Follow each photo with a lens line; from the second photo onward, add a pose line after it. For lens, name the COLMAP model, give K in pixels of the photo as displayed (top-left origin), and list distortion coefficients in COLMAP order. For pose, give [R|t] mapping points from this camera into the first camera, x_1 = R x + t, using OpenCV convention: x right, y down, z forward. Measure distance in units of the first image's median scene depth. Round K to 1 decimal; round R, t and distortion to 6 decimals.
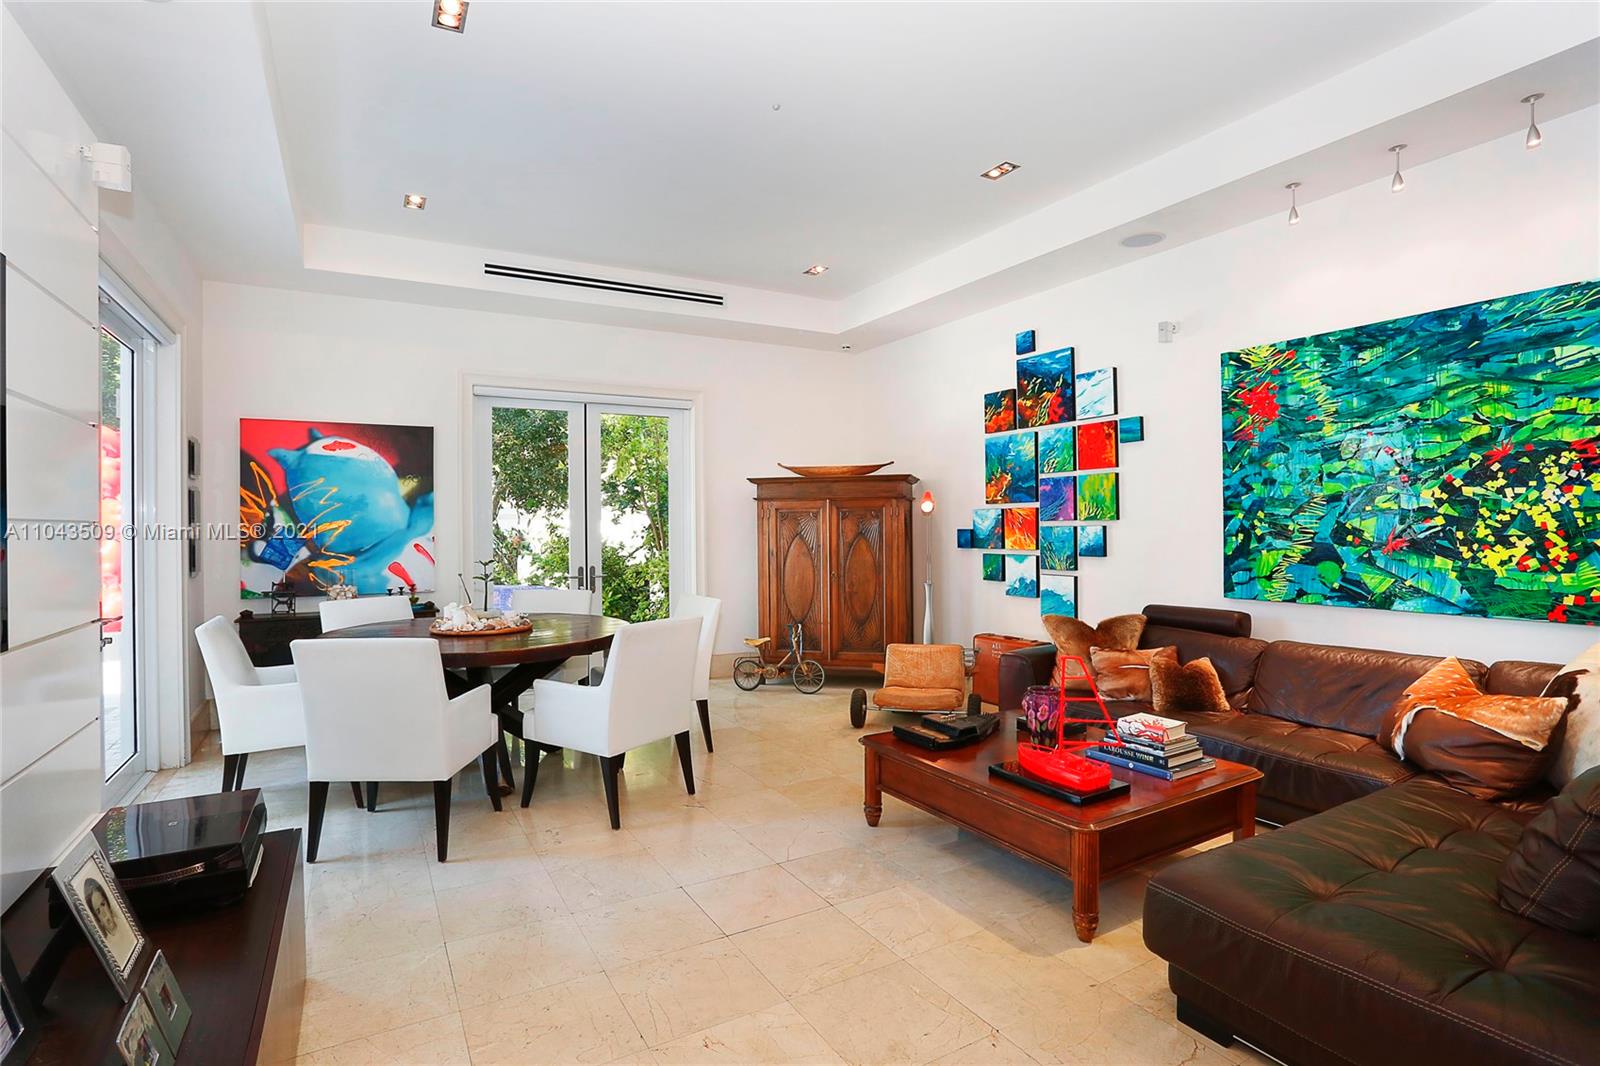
lens RADIAL K [[801.7, 0, 800.3], [0, 801.7, 525.9], [0, 0, 1]] dist [-0.060697, 0.022005]
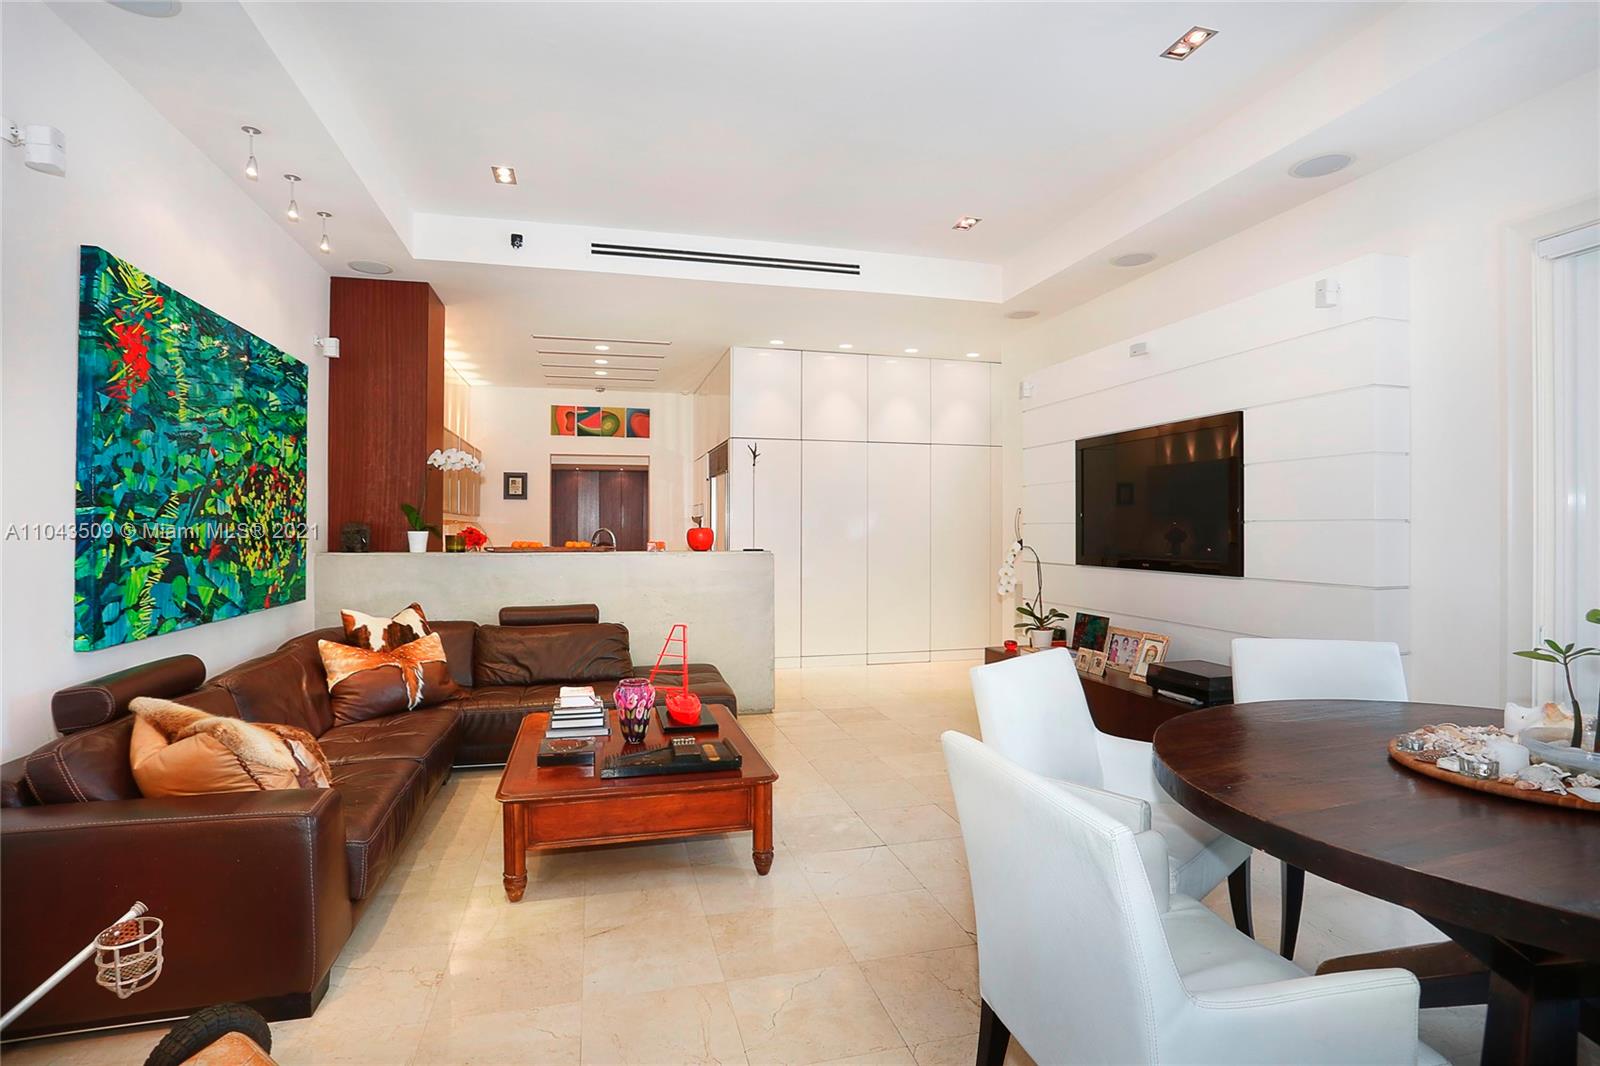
lens RADIAL K [[801.7, 0, 796.1], [0, 801.7, 530.5], [0, 0, 1]] dist [-0.060697, 0.022005]
pose [[-0.965271, 0.012348, 0.260960, -0.142213], [0.012825, 0.999918, 0.000125, 0.006264], [-0.260937, 0.003467, -0.965350, 1.506708]]
